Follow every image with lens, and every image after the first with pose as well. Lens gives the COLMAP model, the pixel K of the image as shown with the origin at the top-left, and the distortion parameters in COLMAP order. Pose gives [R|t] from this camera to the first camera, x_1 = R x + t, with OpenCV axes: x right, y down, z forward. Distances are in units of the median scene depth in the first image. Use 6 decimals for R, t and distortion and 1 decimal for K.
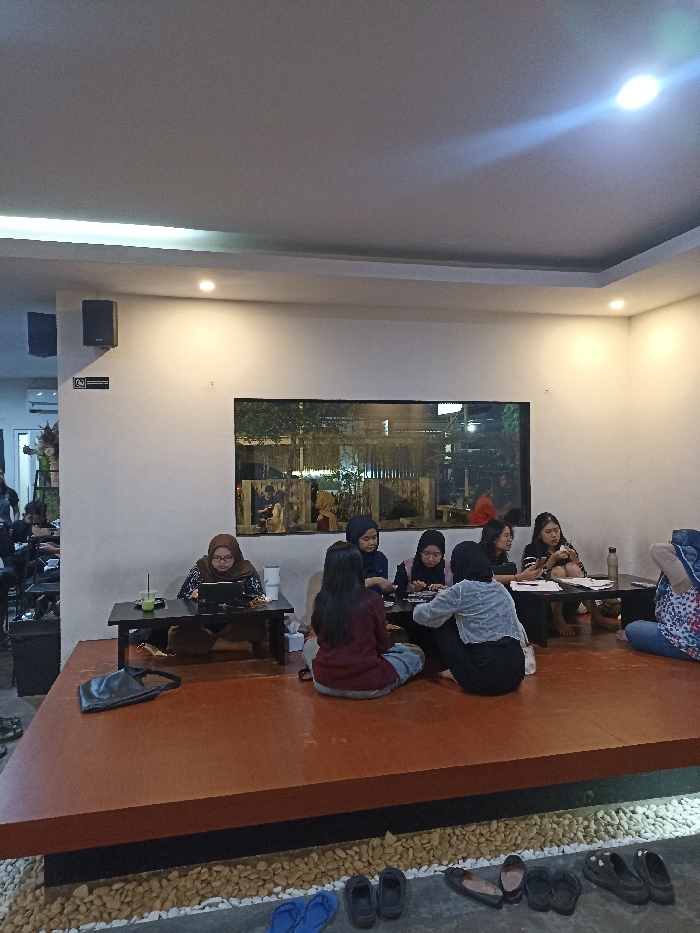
lens RADIAL K [[674.2, 0, 353.8], [0, 674.2, 463.6], [0, 0, 1]] dist [0.058009, -0.047791]
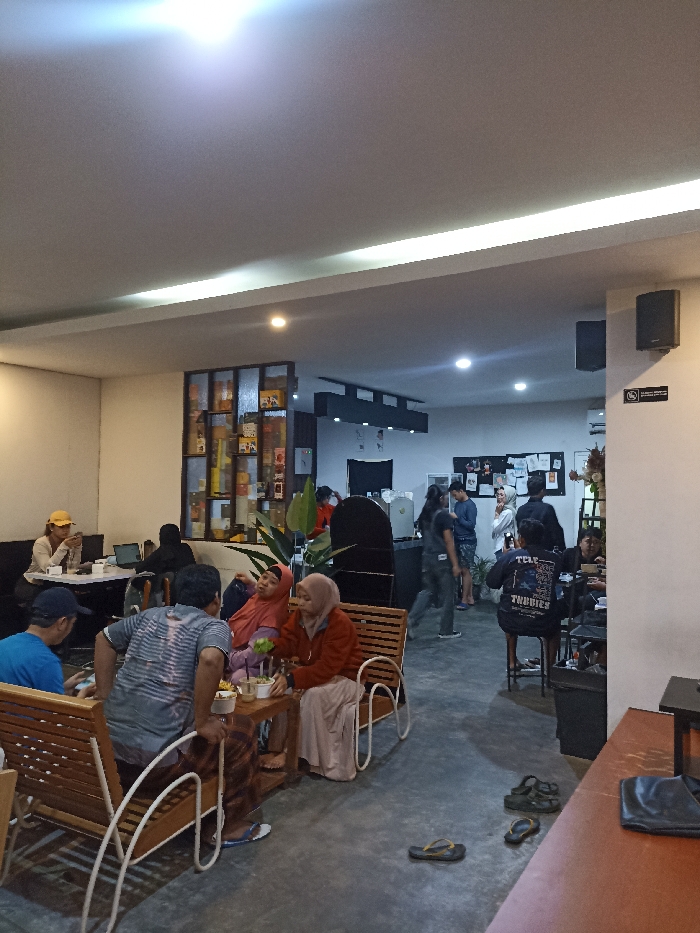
lens RADIAL K [[674.2, 0, 353.8], [0, 674.2, 463.6], [0, 0, 1]] dist [0.058009, -0.047791]
pose [[0.698681, -0.001549, -0.715432, -0.044197], [-0.021024, 0.999521, -0.022696, -0.009495], [0.715124, 0.030898, 0.698314, 0.176558]]
